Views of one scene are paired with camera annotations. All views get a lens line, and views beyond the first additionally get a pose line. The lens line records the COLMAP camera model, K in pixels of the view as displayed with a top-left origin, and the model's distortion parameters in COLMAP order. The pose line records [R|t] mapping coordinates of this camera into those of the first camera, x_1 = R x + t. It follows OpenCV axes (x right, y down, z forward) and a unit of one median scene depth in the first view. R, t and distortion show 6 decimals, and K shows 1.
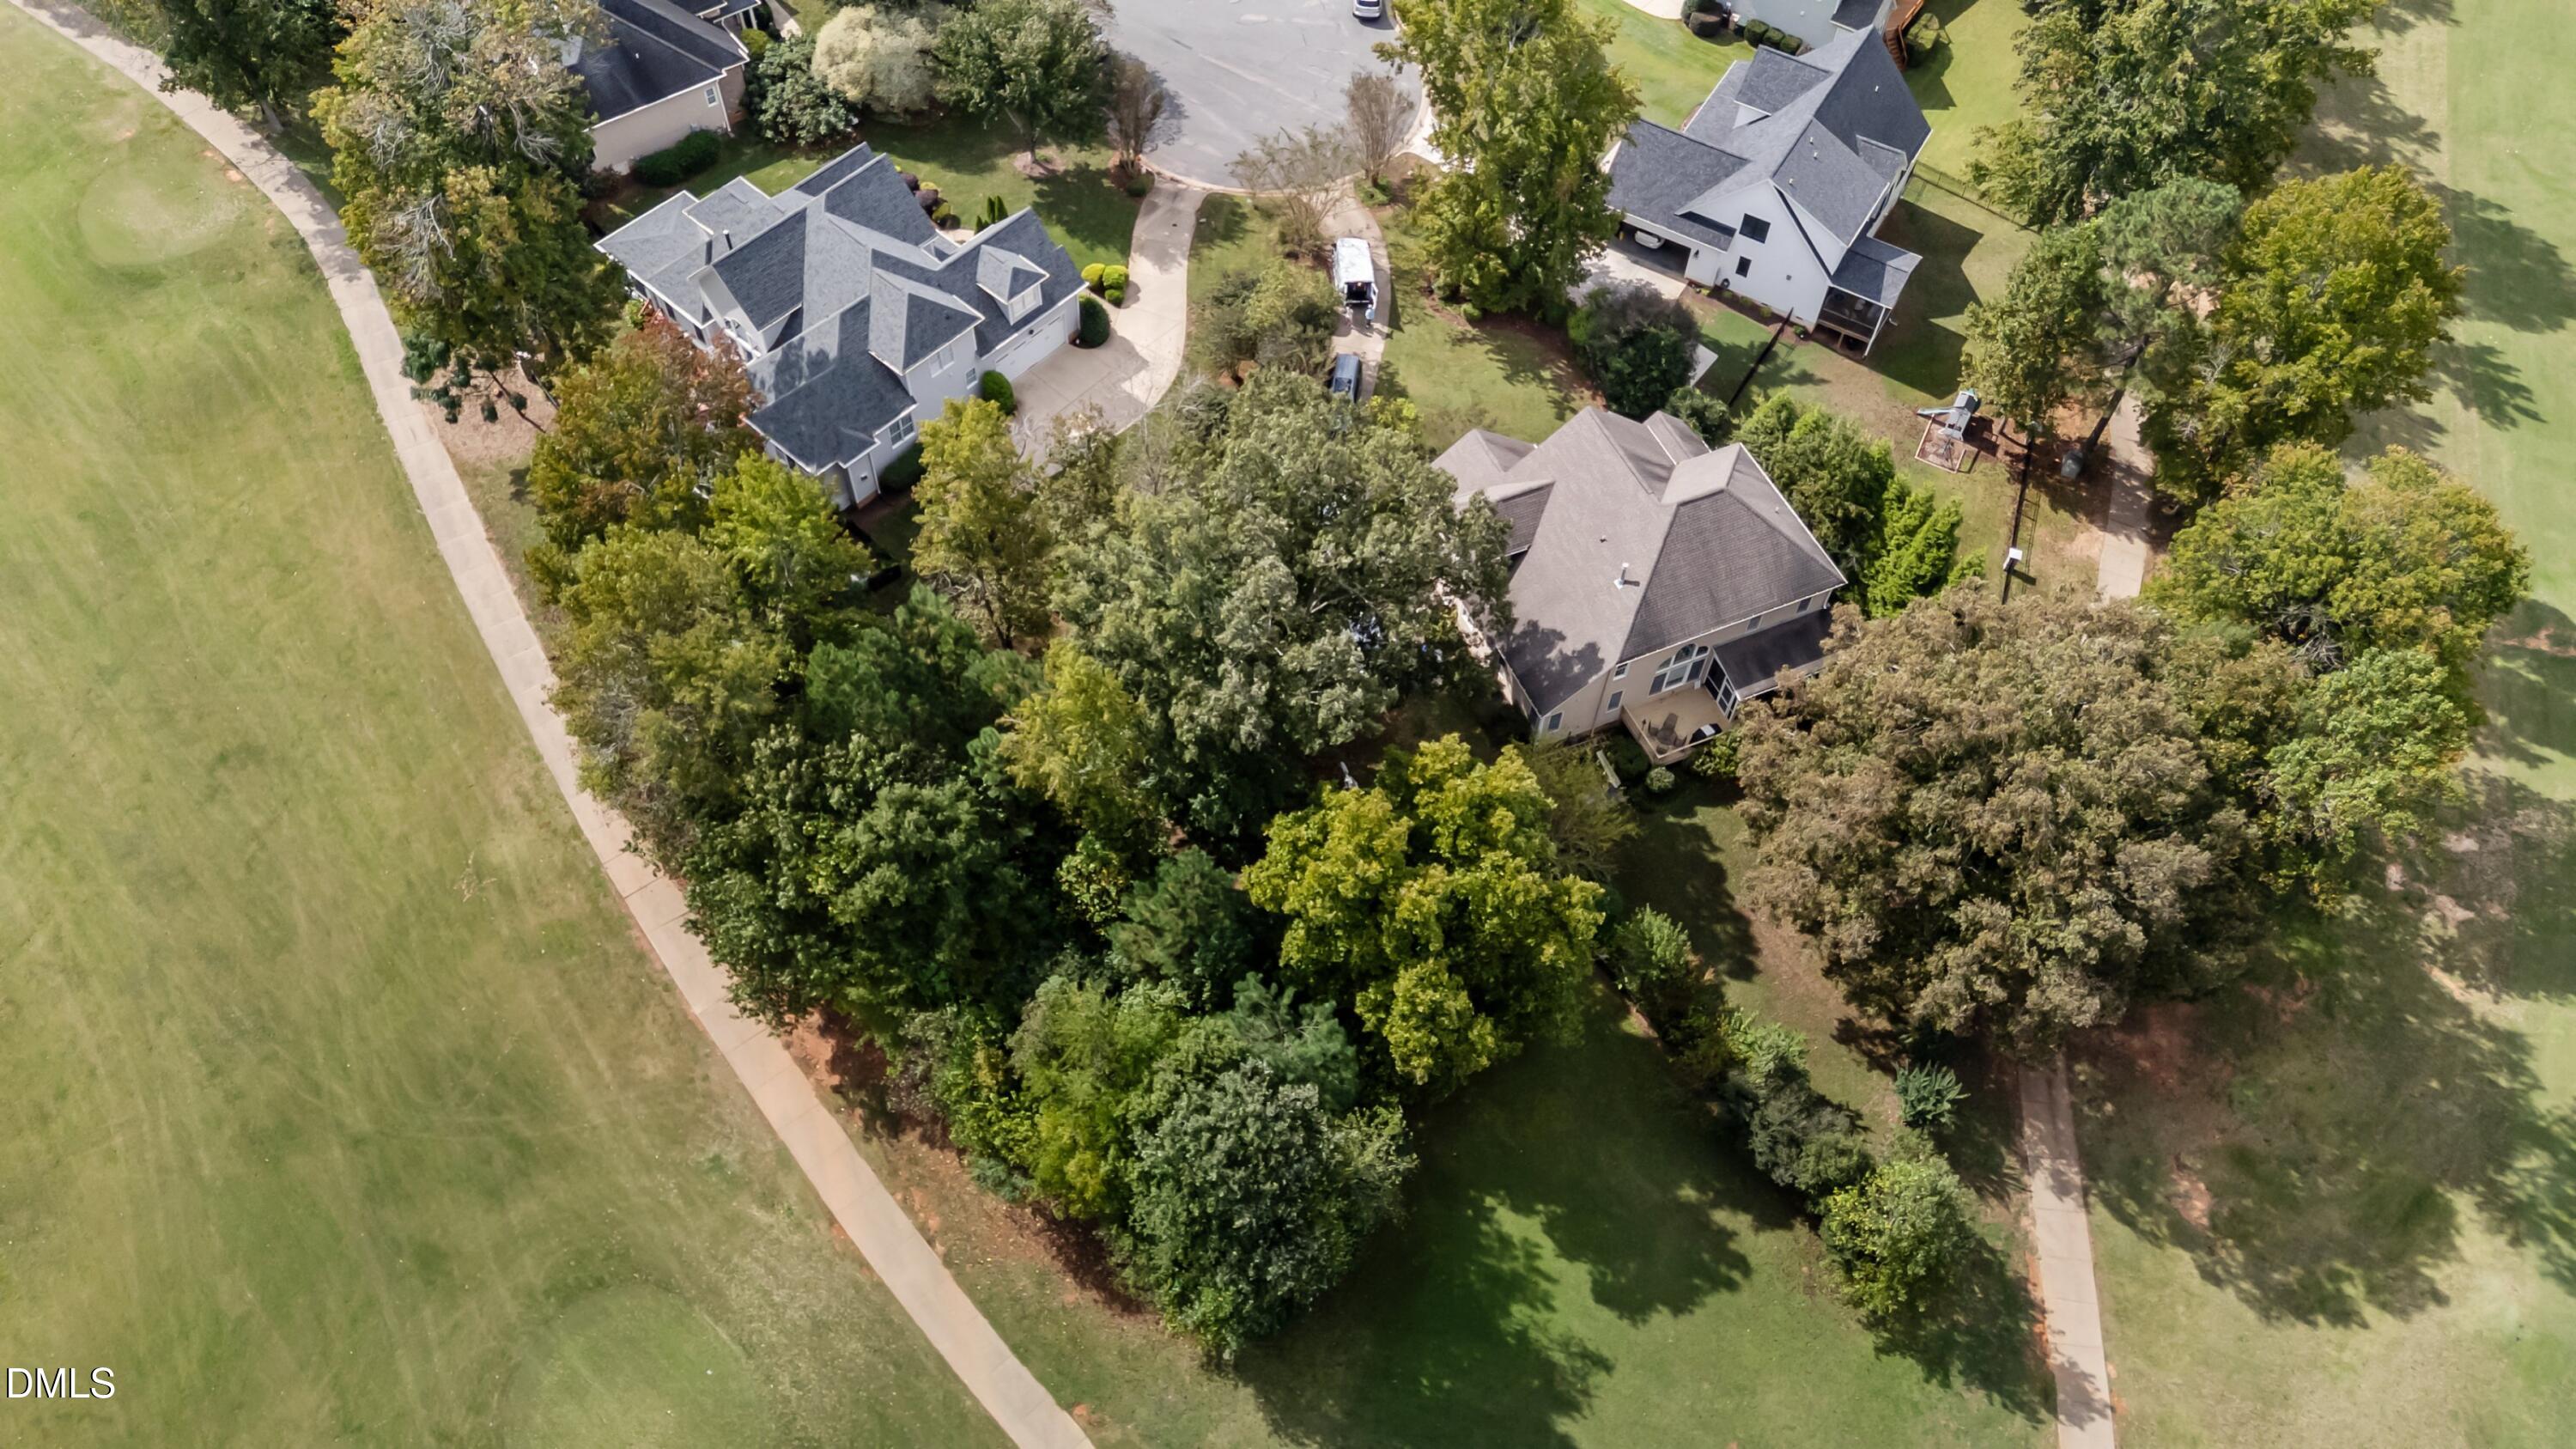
lens RADIAL K [[1909.2, 0, 1318.4], [0, 1909.2, 731.2], [0, 0, 1]] dist [0.082784, -0.065796]
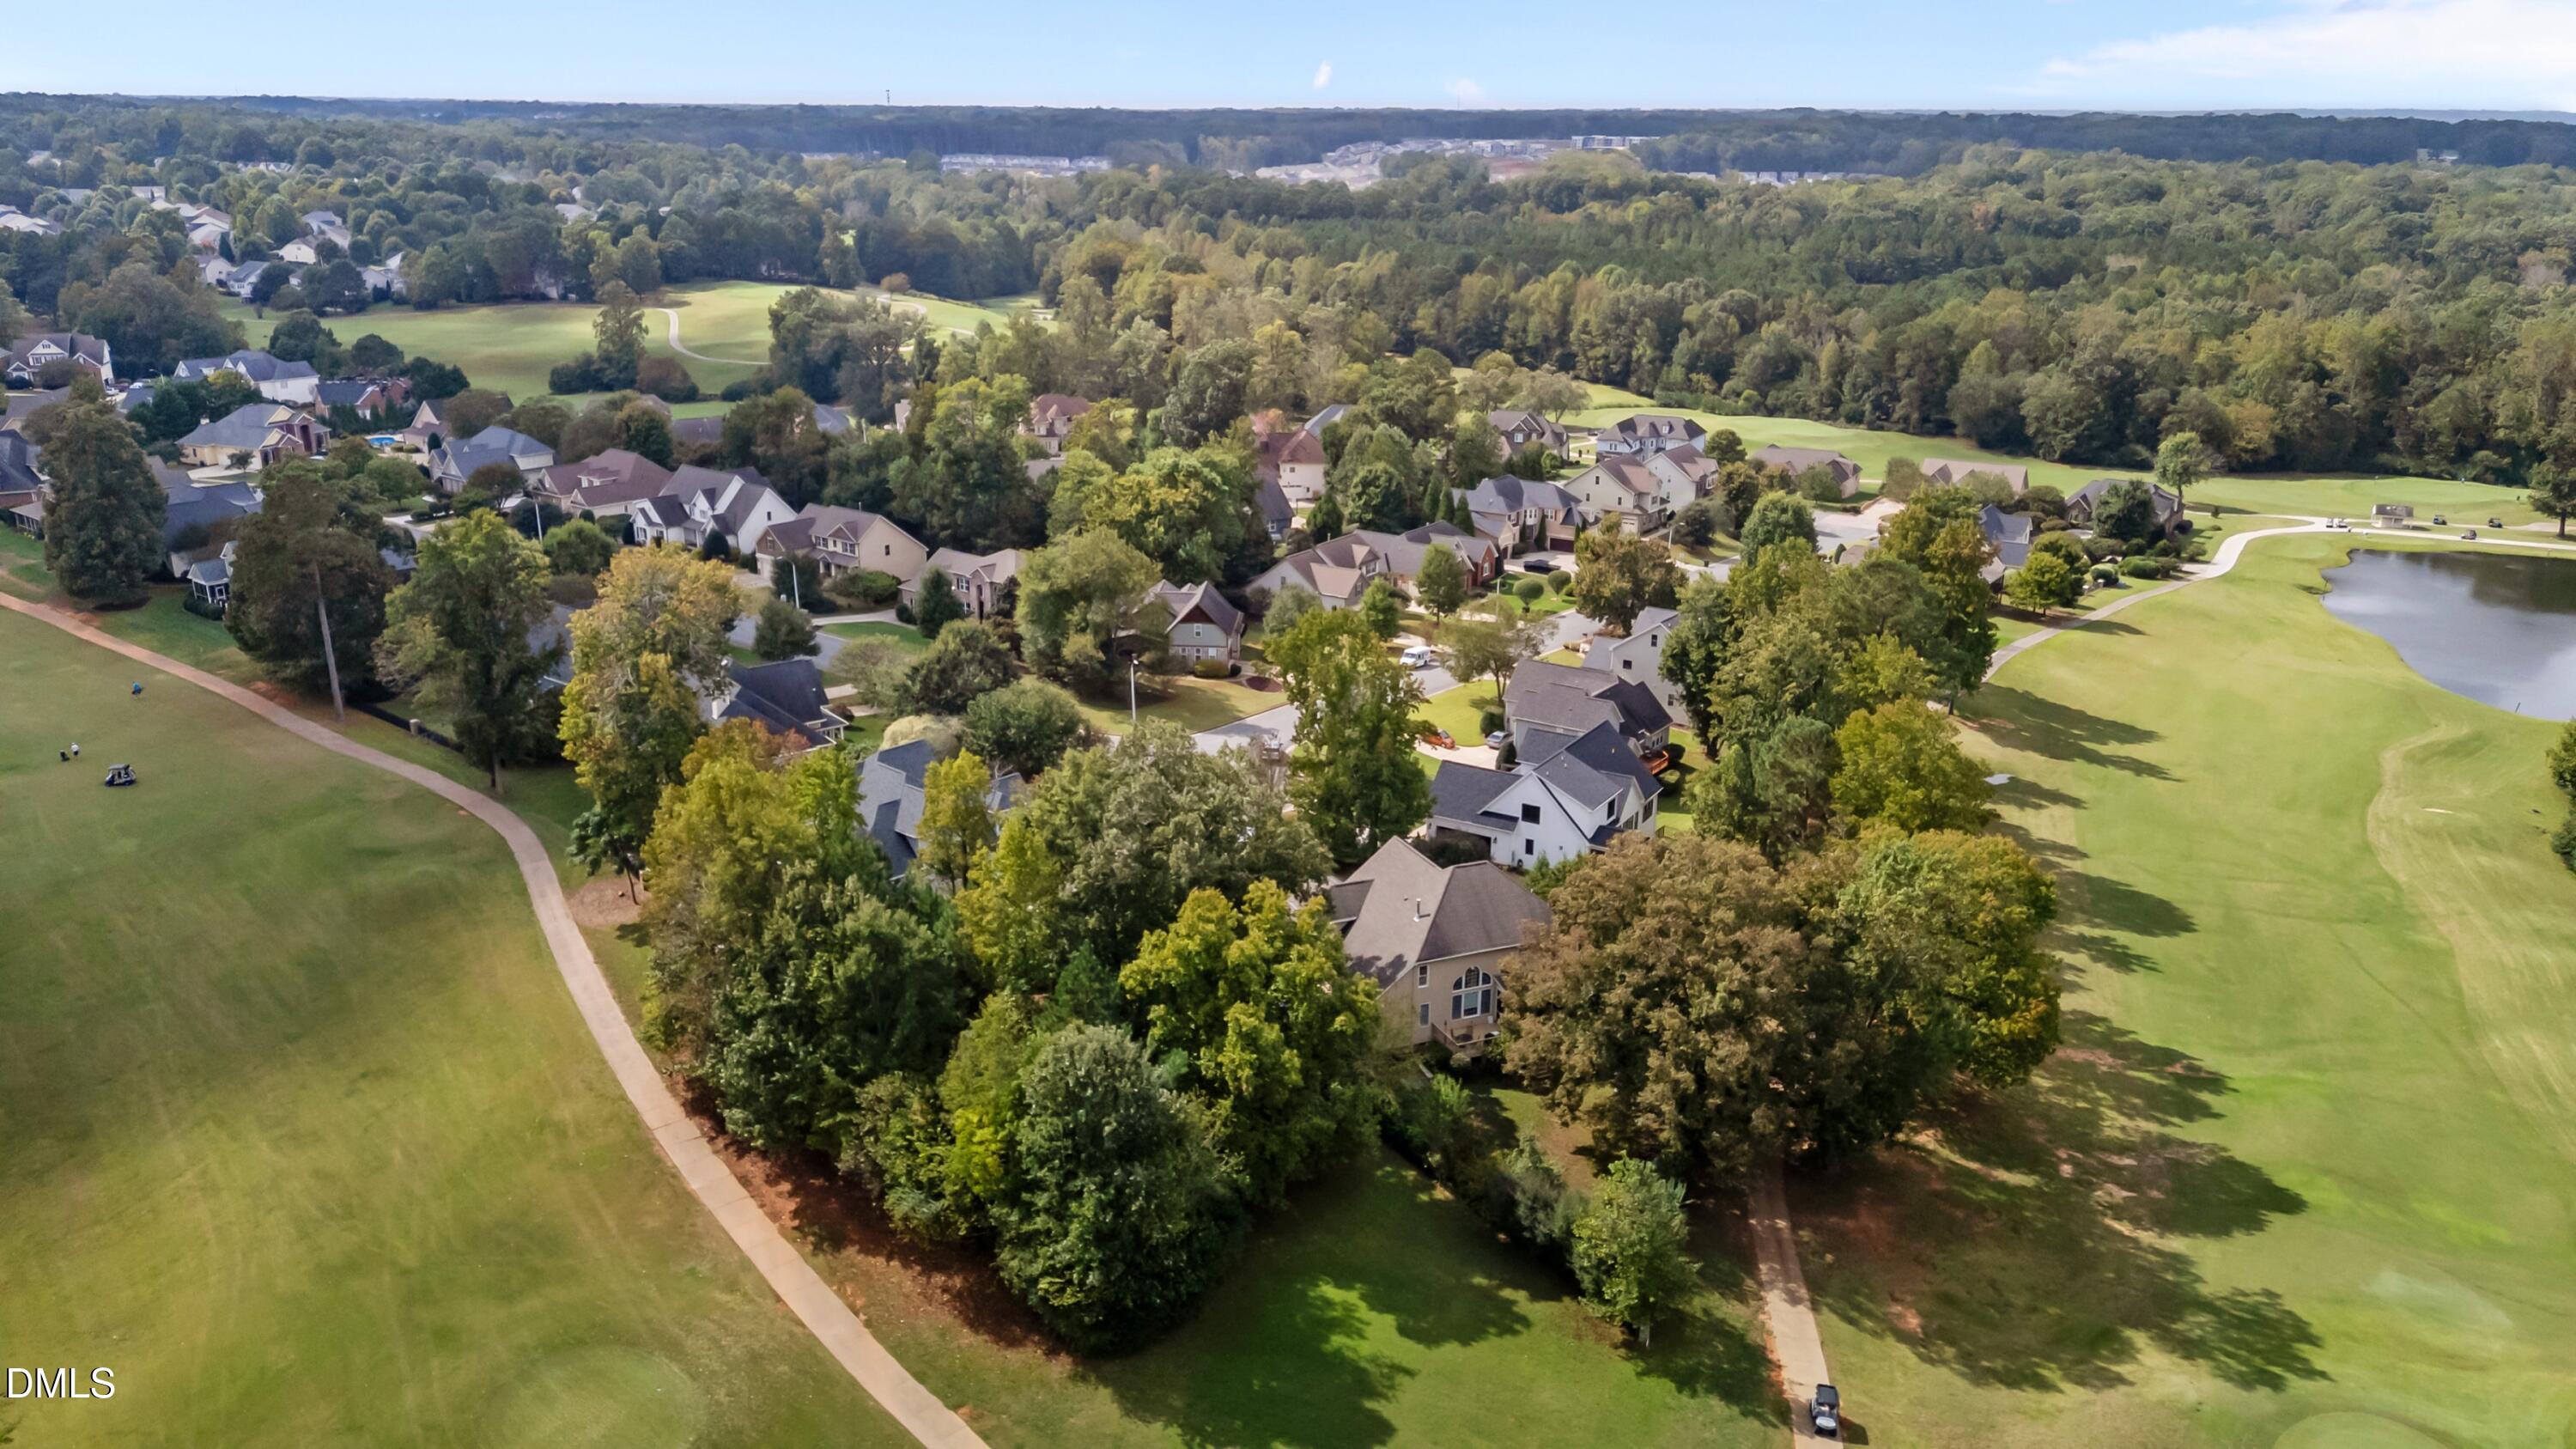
lens RADIAL K [[1909.2, 0, 1318.4], [0, 1909.2, 731.2], [0, 0, 1]] dist [0.082784, -0.065796]
pose [[0.999731, -0.022358, -0.006095, 0.104499], [0.013777, 0.784885, -0.619489, 0.717845], [0.018635, 0.619238, 0.784982, -0.178523]]
